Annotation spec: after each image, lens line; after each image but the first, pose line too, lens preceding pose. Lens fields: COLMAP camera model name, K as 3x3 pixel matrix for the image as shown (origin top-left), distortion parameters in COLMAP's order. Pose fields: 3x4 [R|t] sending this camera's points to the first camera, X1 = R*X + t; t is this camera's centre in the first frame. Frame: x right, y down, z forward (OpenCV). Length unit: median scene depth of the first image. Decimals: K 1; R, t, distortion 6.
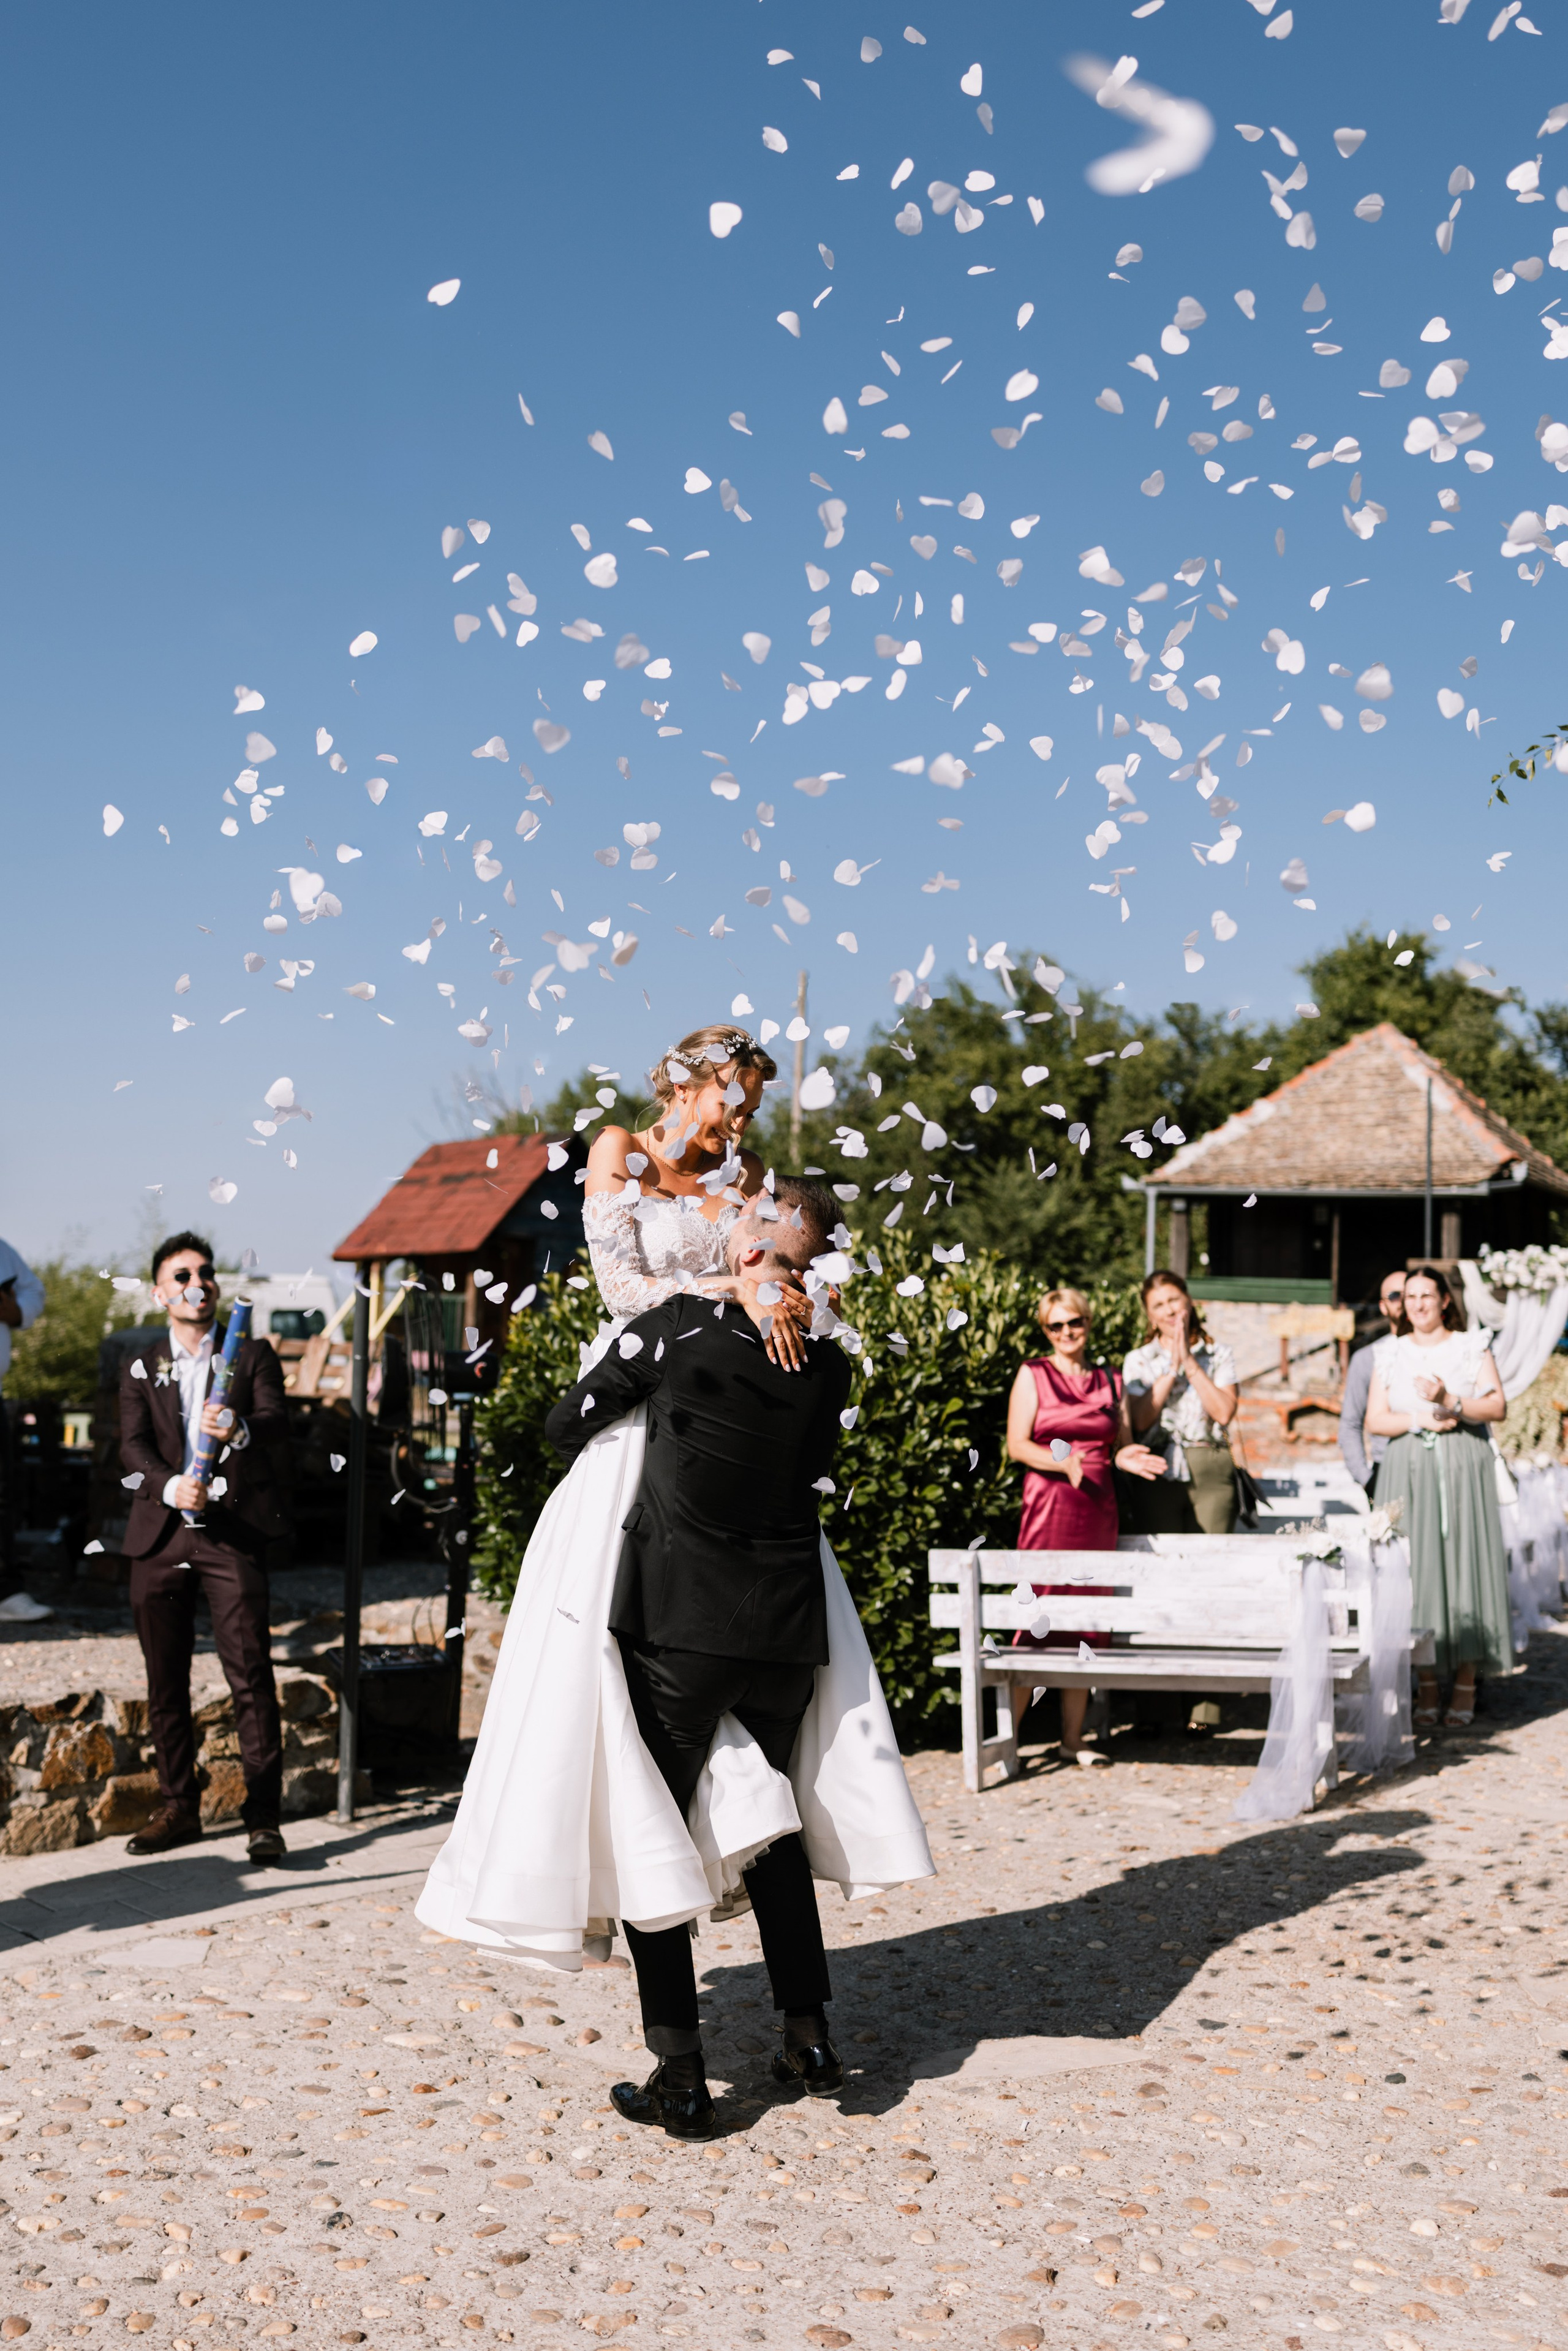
lens RADIAL K [[2232.8, 0, 784.0], [0, 2232.8, 1175.5], [0, 0, 1]] dist [-0.013609, -0.006080]
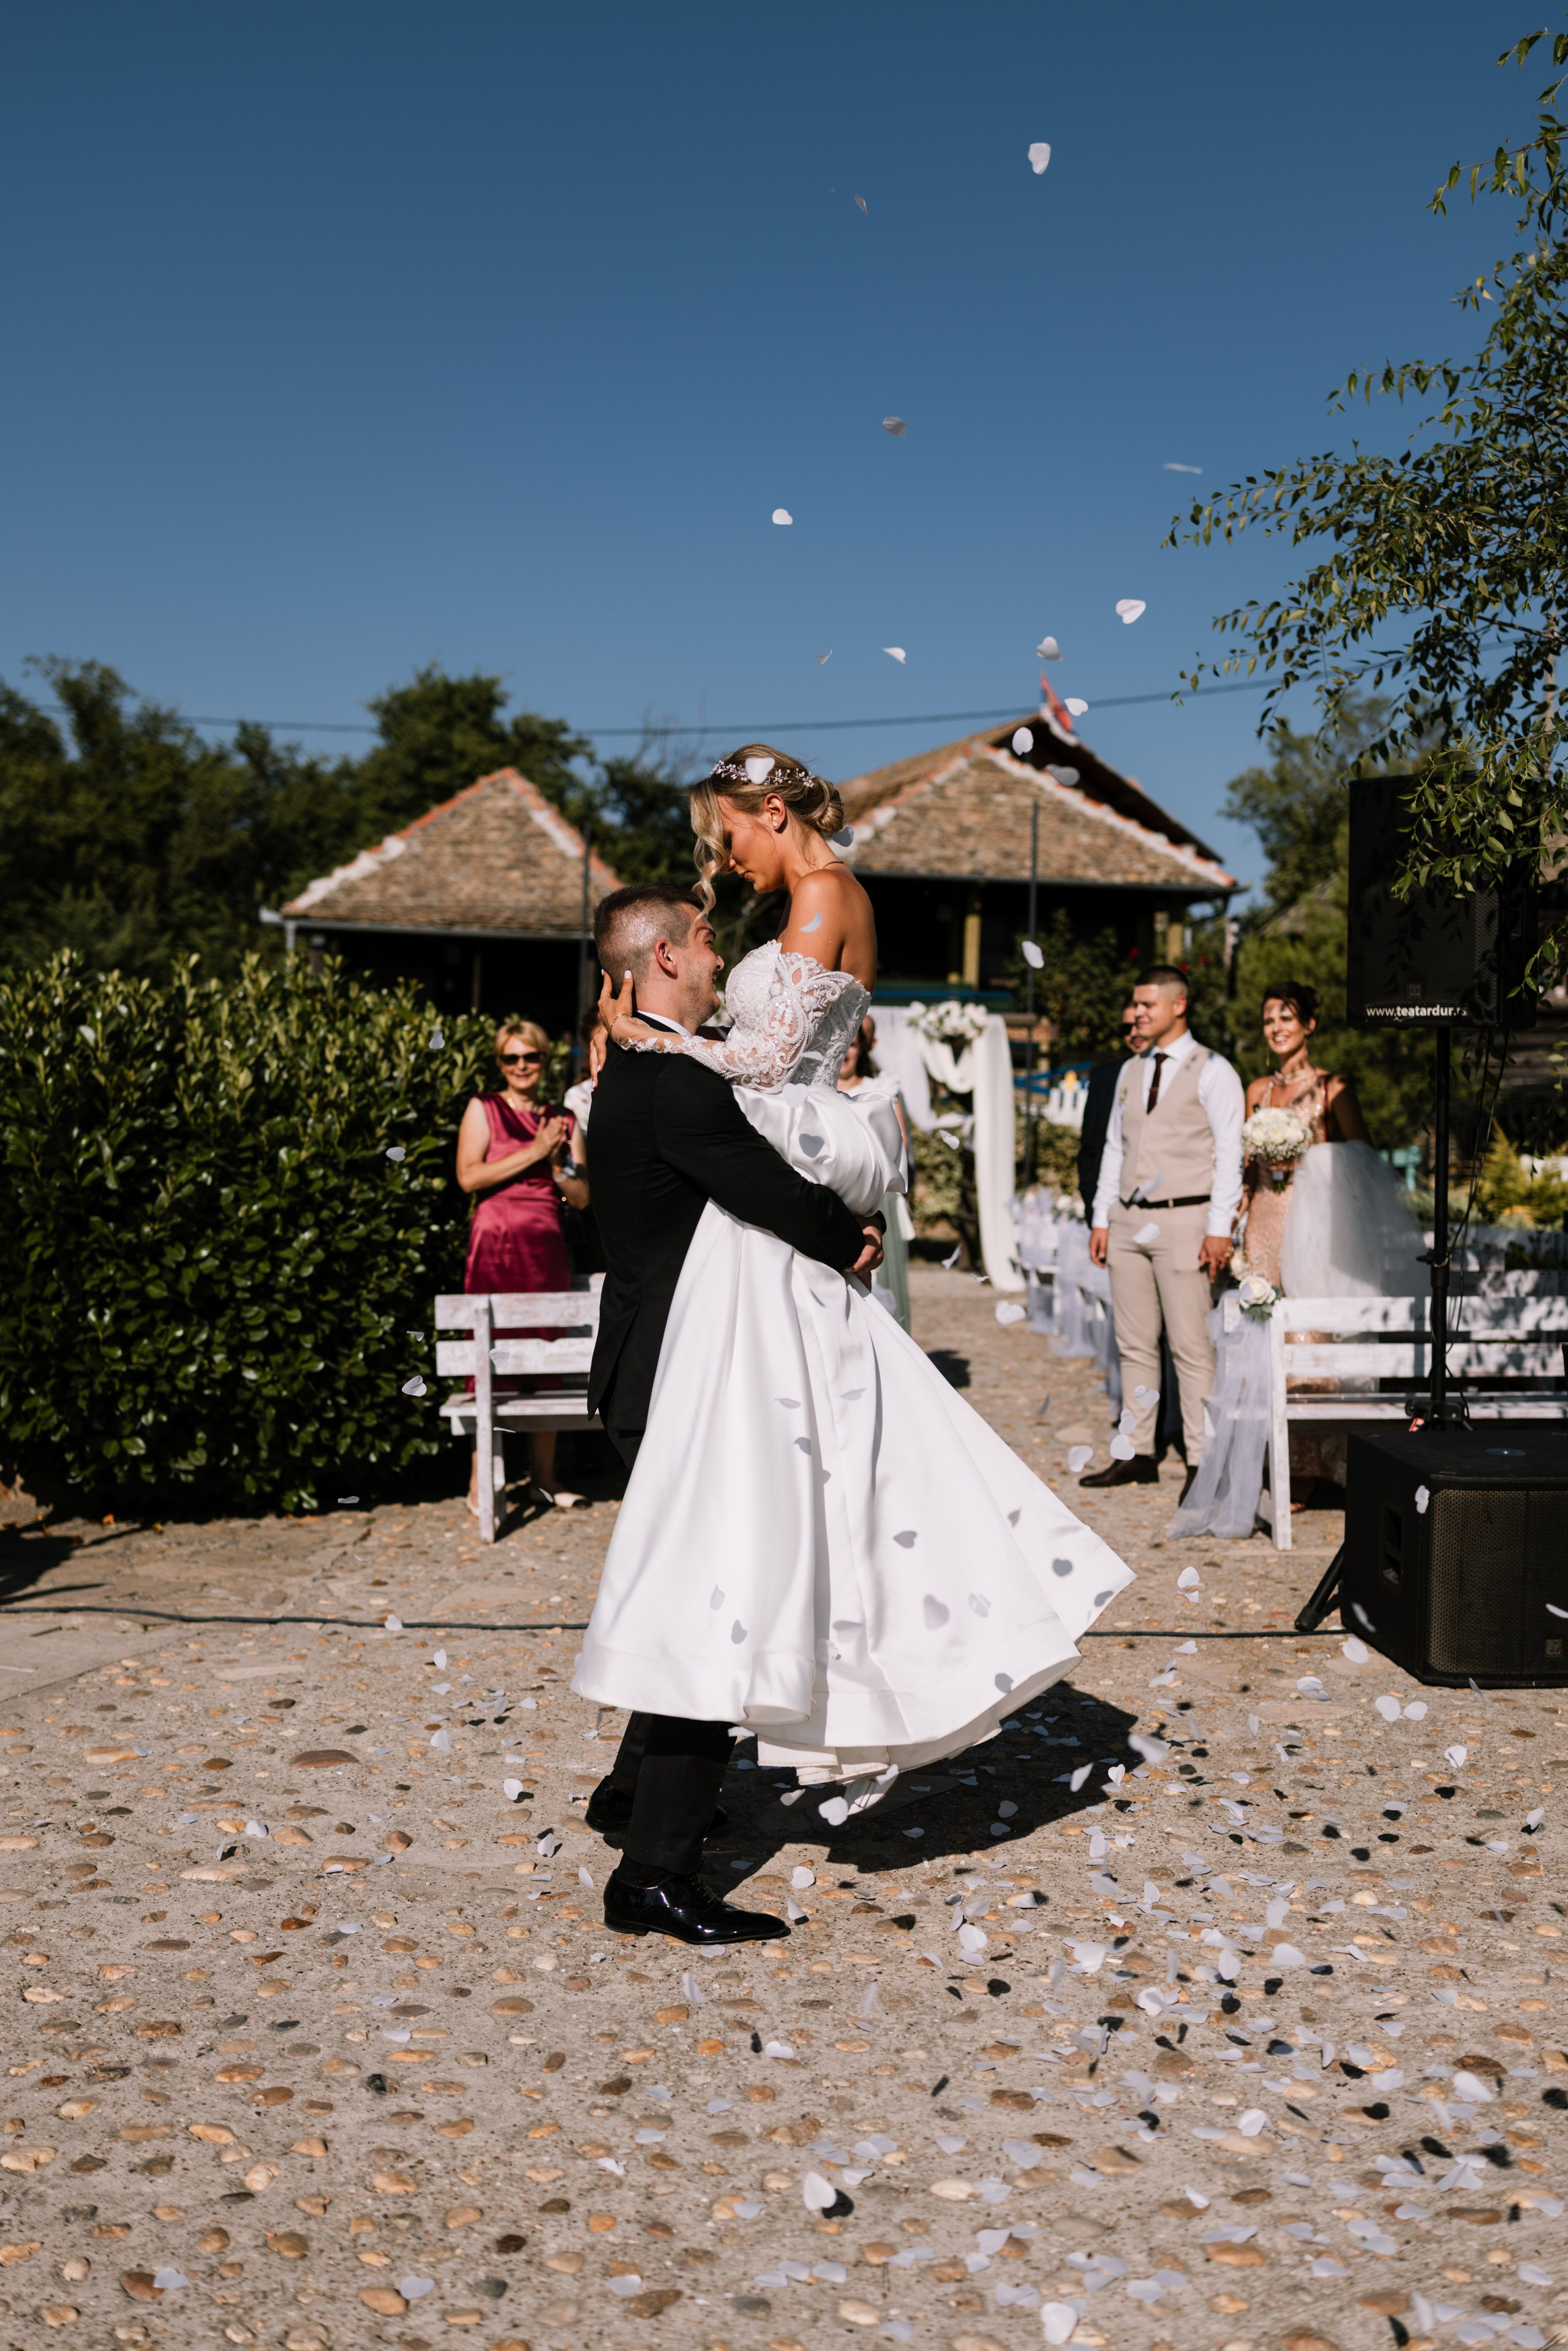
lens RADIAL K [[2232.8, 0, 784.0], [0, 2232.8, 1175.5], [0, 0, 1]] dist [-0.013609, -0.006080]
pose [[0.897406, -0.010463, 0.441082, -0.223555], [-0.040467, 0.993553, 0.105901, 0.012032], [-0.439347, -0.112885, 0.891197, 0.104554]]
